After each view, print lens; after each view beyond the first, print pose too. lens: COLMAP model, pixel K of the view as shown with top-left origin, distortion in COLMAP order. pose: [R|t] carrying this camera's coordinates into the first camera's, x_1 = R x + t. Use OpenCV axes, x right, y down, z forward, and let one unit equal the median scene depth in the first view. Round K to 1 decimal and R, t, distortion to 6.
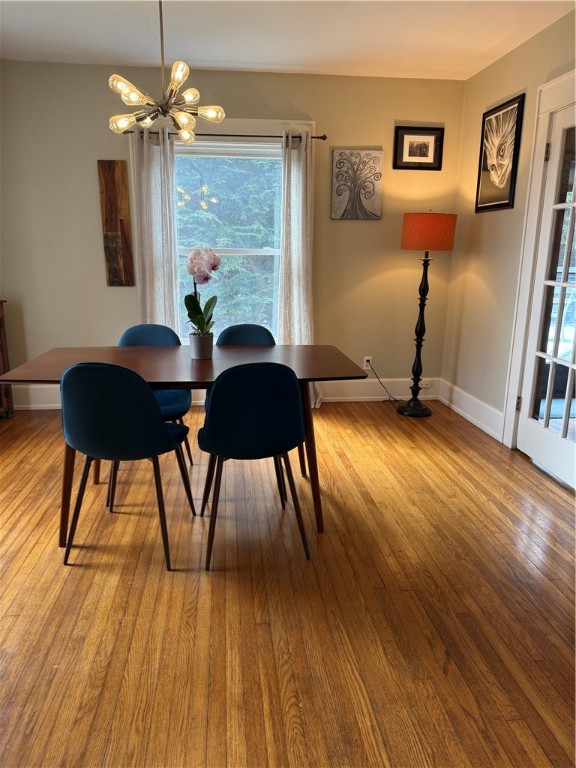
lens RADIAL K [[544.2, 0, 290.4], [0, 544.2, 389.7], [0, 0, 1]] dist [0.025232, -0.022982]
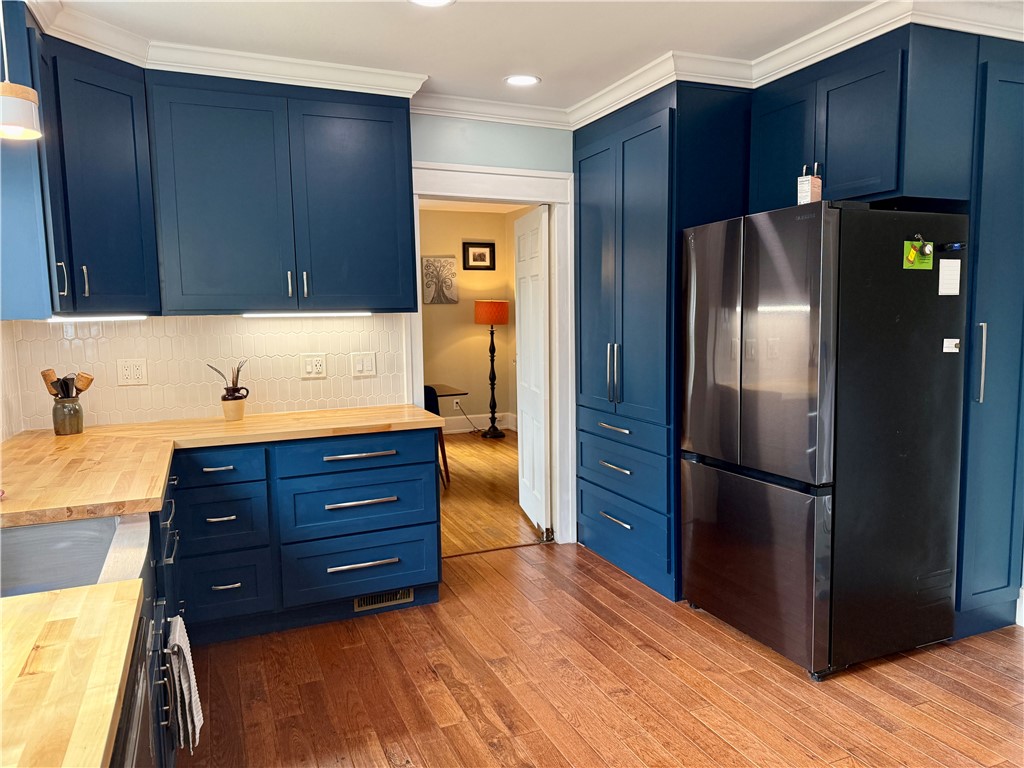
lens RADIAL K [[725.6, 0, 513.0], [0, 725.6, 387.3], [0, 0, 1]] dist [0.025232, -0.022982]
pose [[0.964227, -0.060774, 0.258017, -0.205902], [0.097869, 0.986212, -0.133445, 0.179483], [-0.246349, 0.153923, 0.956880, -0.847241]]
